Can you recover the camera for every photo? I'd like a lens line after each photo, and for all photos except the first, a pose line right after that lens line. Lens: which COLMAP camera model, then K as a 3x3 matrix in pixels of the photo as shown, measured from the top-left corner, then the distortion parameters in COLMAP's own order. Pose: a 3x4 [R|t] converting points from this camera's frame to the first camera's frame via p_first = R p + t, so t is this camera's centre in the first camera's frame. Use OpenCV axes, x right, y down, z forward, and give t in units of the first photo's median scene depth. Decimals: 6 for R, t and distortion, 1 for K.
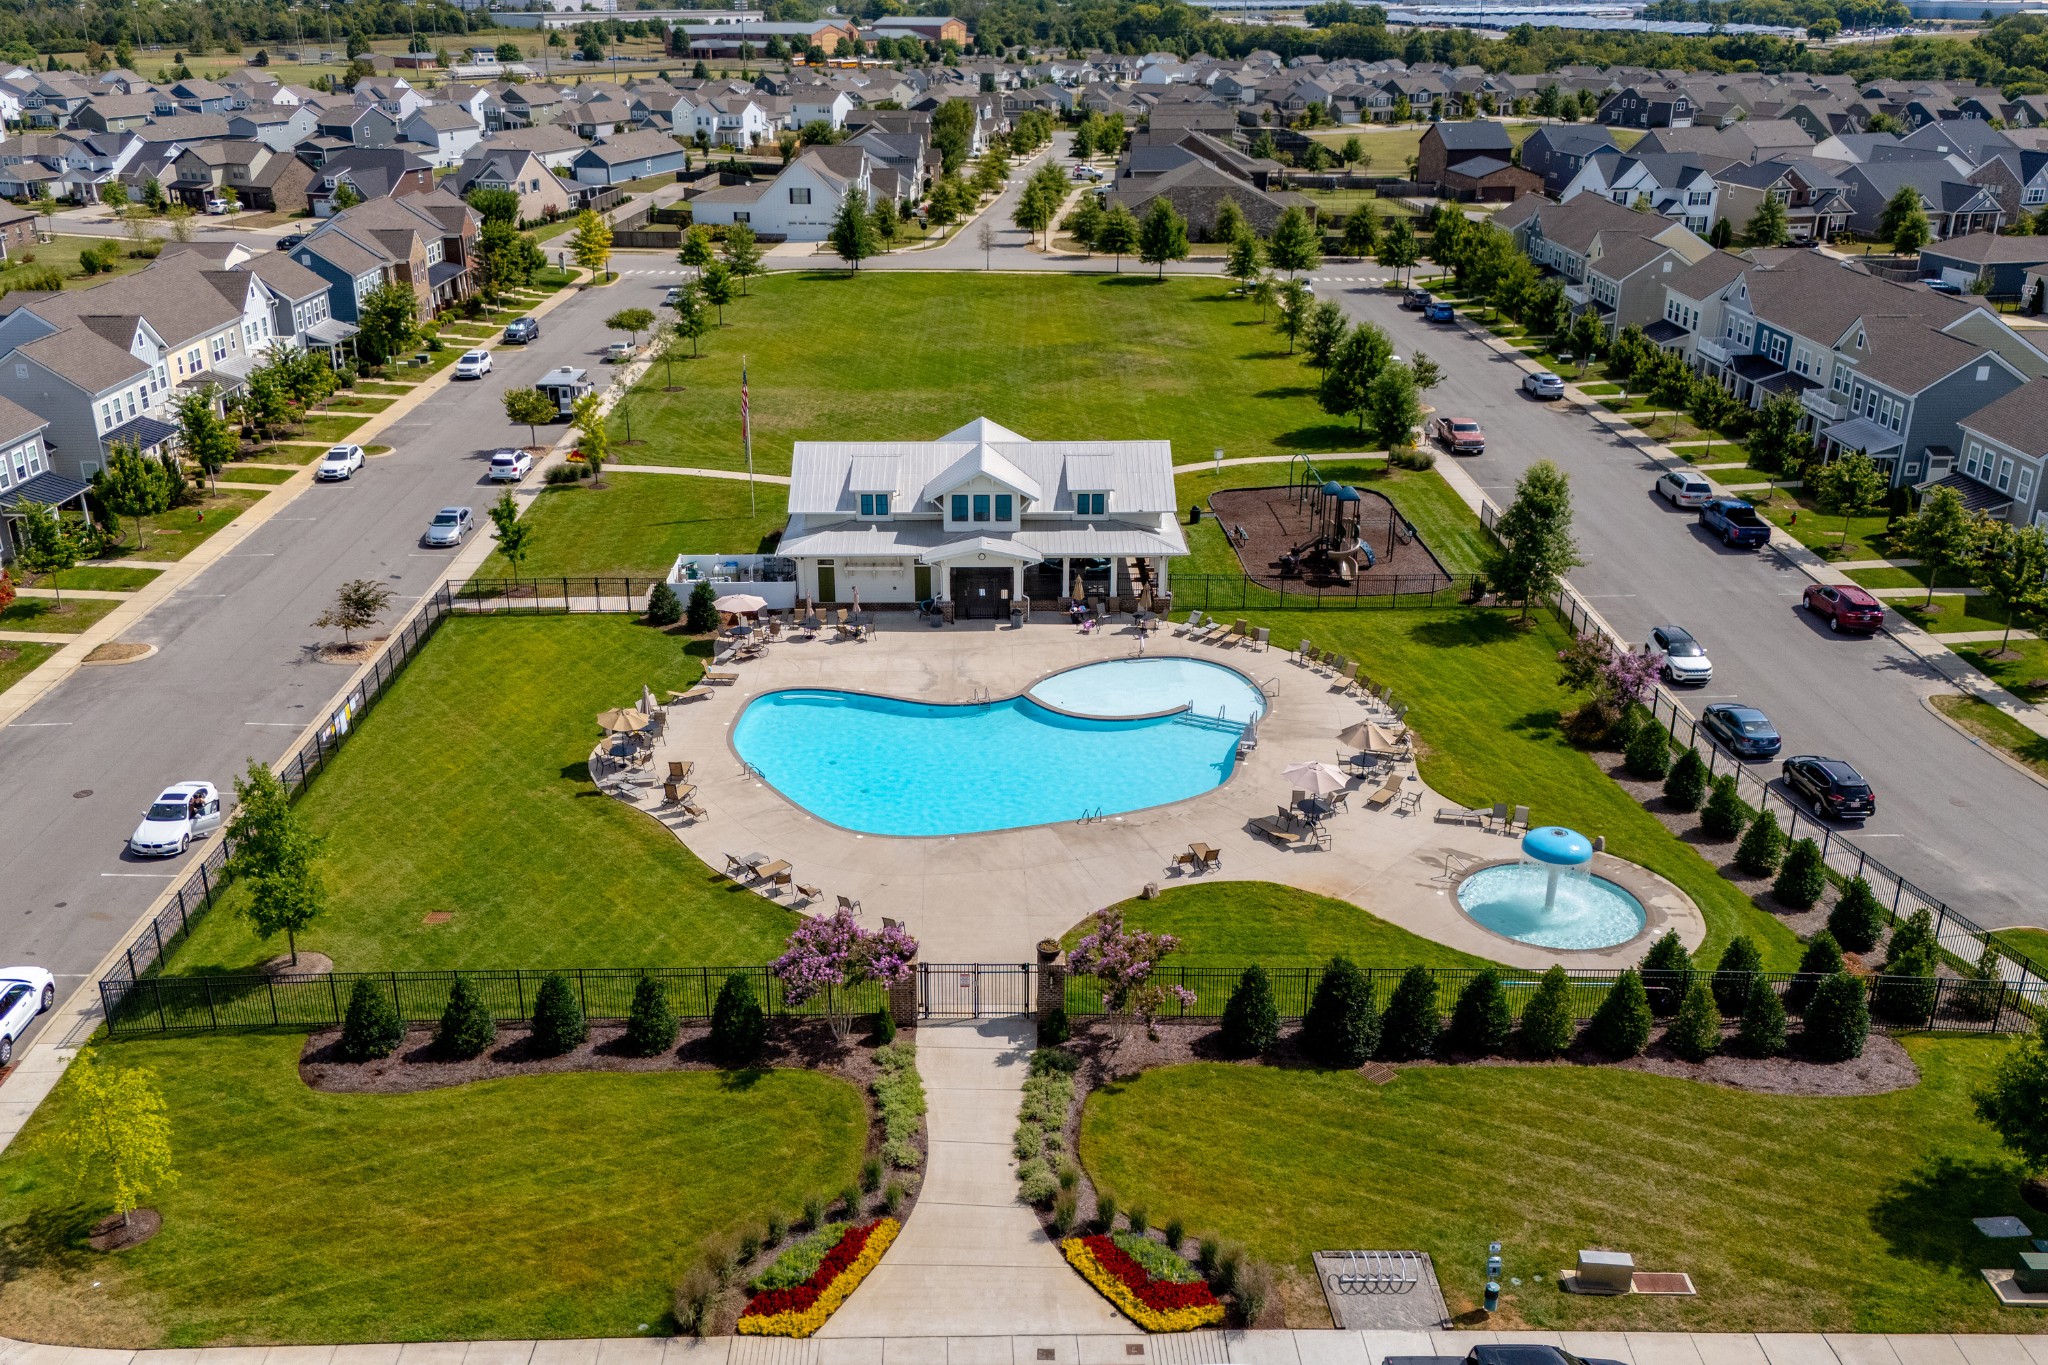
lens RADIAL K [[1867.8, 0, 1024.0], [0, 1867.8, 682.5], [0, 0, 1]] dist [0.090783, -0.121531]
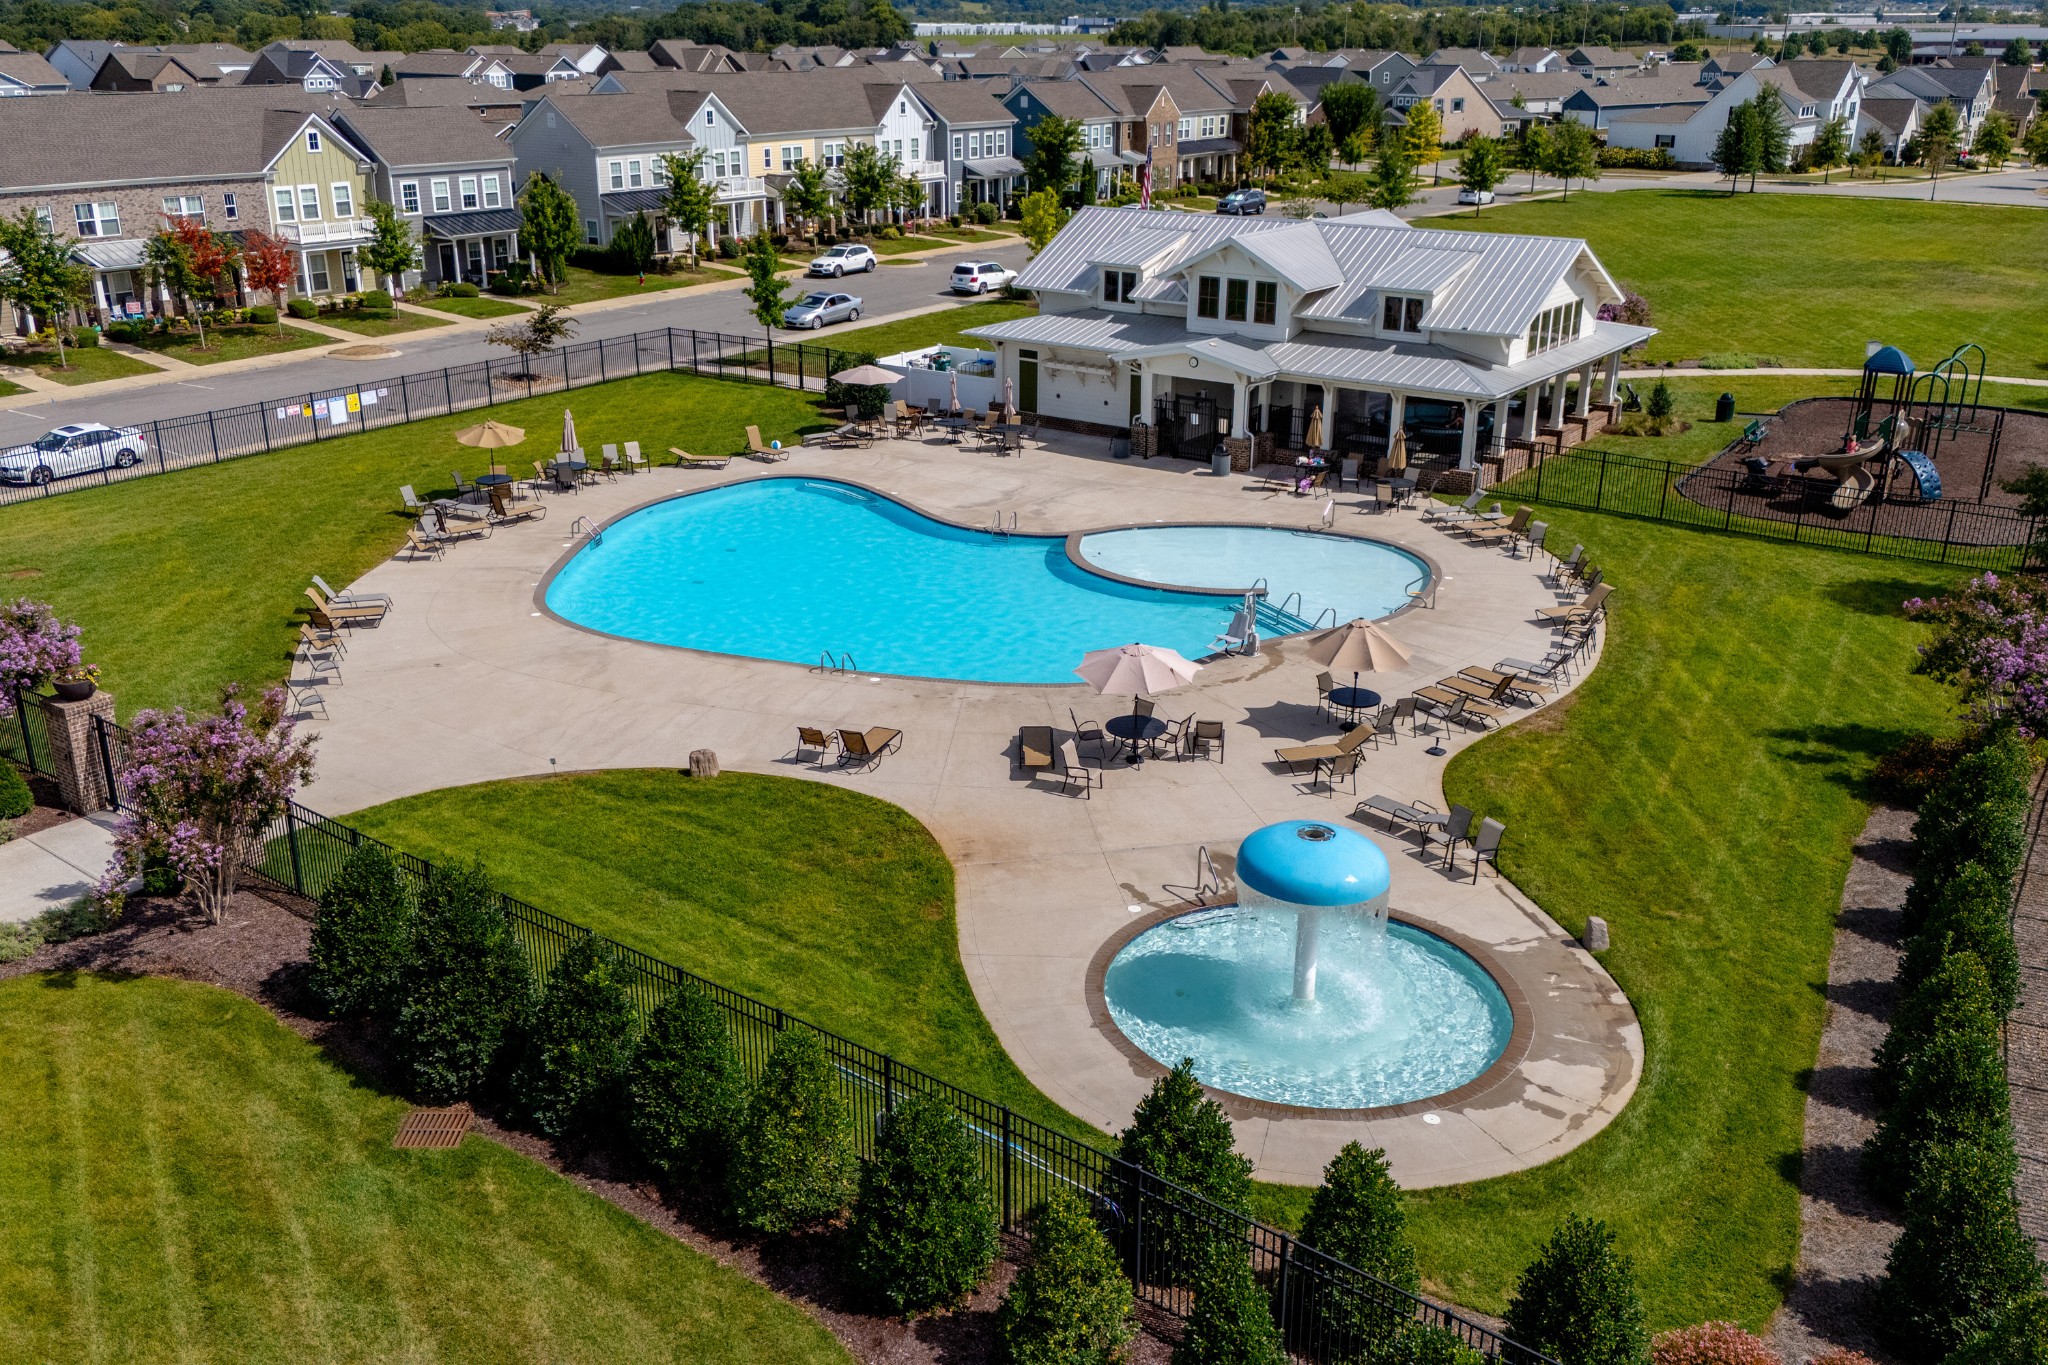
lens RADIAL K [[1867.8, 0, 1024.0], [0, 1867.8, 682.5], [0, 0, 1]] dist [0.090783, -0.121531]
pose [[0.790524, 0.206621, -0.576524, 0.330314], [-0.227529, 0.973077, 0.036756, 0.032192], [0.568597, 0.102119, 0.816253, 0.422879]]
